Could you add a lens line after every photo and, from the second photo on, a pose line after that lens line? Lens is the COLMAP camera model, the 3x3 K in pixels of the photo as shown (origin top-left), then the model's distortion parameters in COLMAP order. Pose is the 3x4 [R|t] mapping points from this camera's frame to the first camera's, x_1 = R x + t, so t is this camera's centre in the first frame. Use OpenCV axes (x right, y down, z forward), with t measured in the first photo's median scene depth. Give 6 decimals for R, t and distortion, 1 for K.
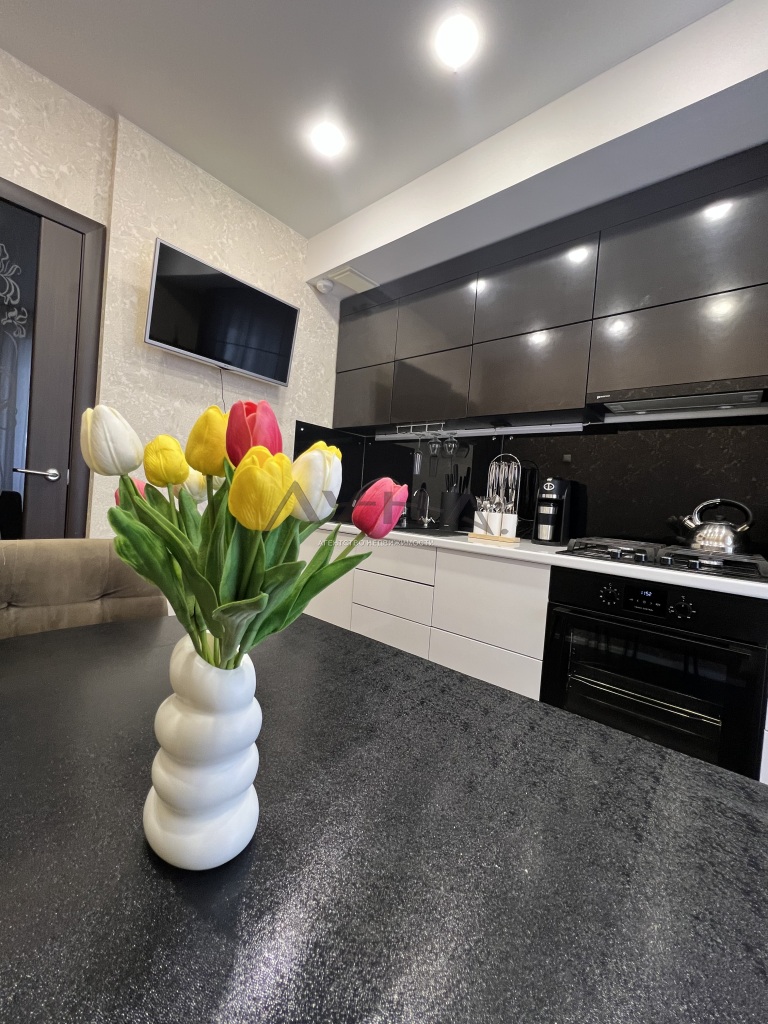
lens RADIAL K [[407.3, 0, 384.0], [0, 407.3, 512.0], [0, 0, 1]] dist [0.000147, -0.000029]
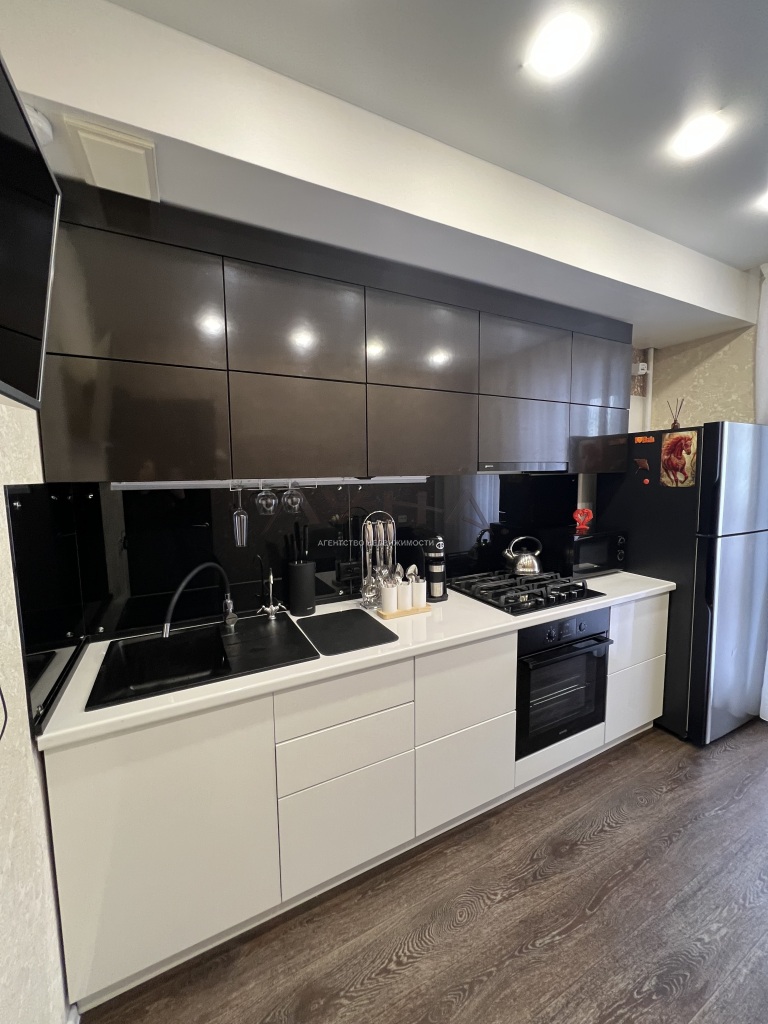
lens RADIAL K [[408.5, 0, 384.0], [0, 408.5, 512.0], [0, 0, 1]] dist [-0.000372, -0.000015]
pose [[0.386208, -0.179090, 0.904859, -0.551377], [0.064715, 0.983815, 0.167096, -0.319480], [-0.920139, -0.005976, 0.391547, 0.709232]]
